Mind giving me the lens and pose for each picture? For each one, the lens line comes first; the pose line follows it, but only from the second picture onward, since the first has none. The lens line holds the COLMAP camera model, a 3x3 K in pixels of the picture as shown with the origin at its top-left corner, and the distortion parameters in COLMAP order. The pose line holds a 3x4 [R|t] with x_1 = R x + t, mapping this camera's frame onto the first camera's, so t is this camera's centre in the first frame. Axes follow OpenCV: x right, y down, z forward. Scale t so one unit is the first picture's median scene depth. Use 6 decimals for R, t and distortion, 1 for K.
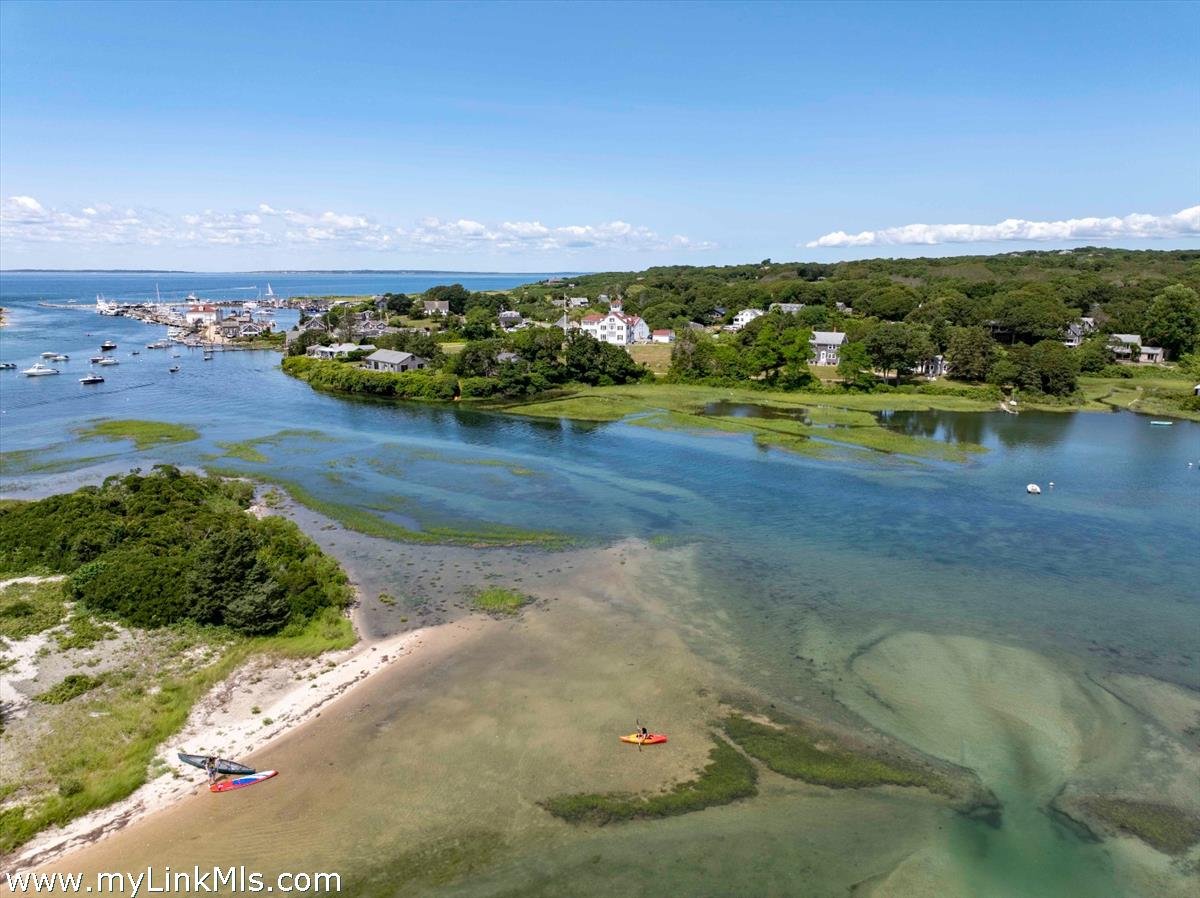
lens RADIAL K [[845.6, 0, 600.6], [0, 845.6, 463.7], [0, 0, 1]] dist [-0.013726, -0.000687]
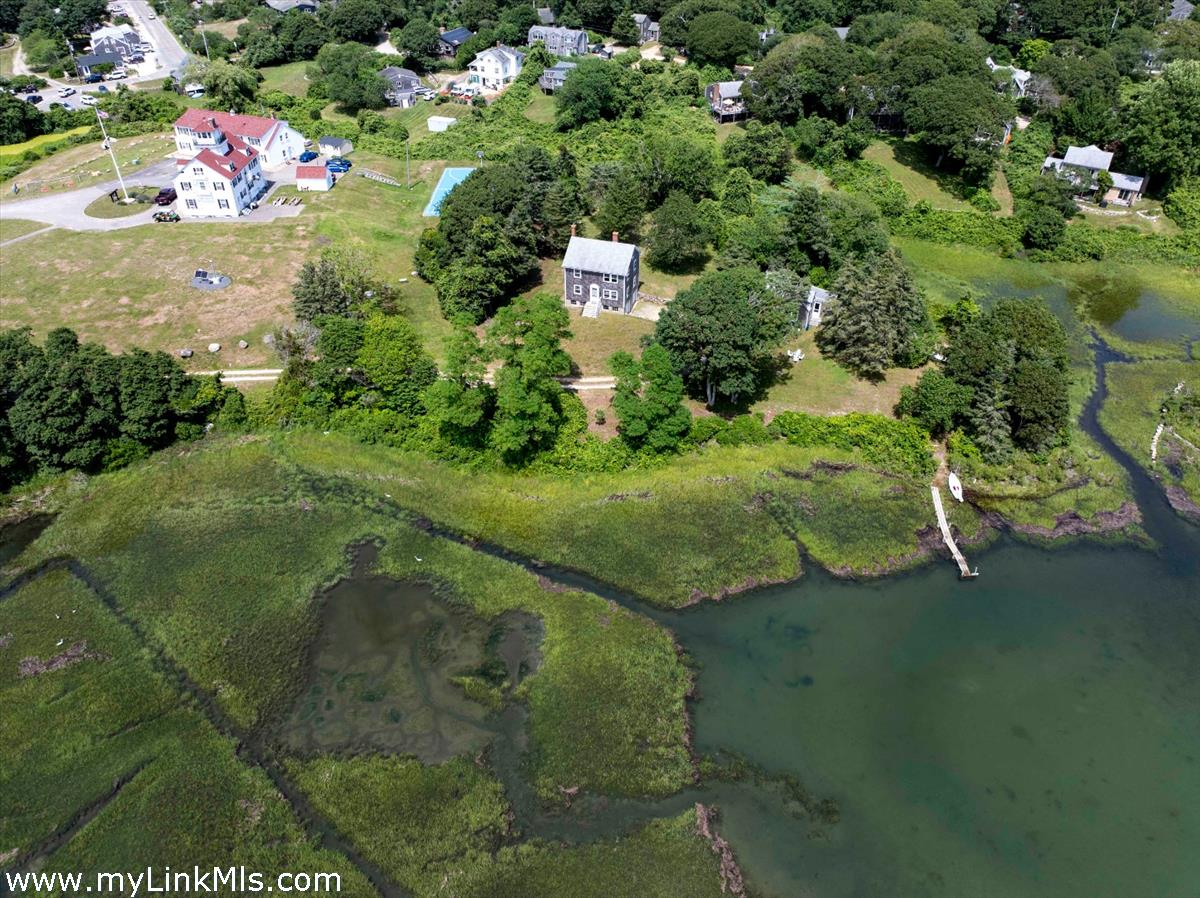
lens RADIAL K [[845.6, 0, 600.6], [0, 845.6, 463.7], [0, 0, 1]] dist [-0.013726, -0.000687]
pose [[0.977096, -0.131047, 0.167659, 0.152487], [0.046873, 0.901070, 0.431133, -0.233484], [-0.207571, -0.413399, 0.886575, 0.455499]]
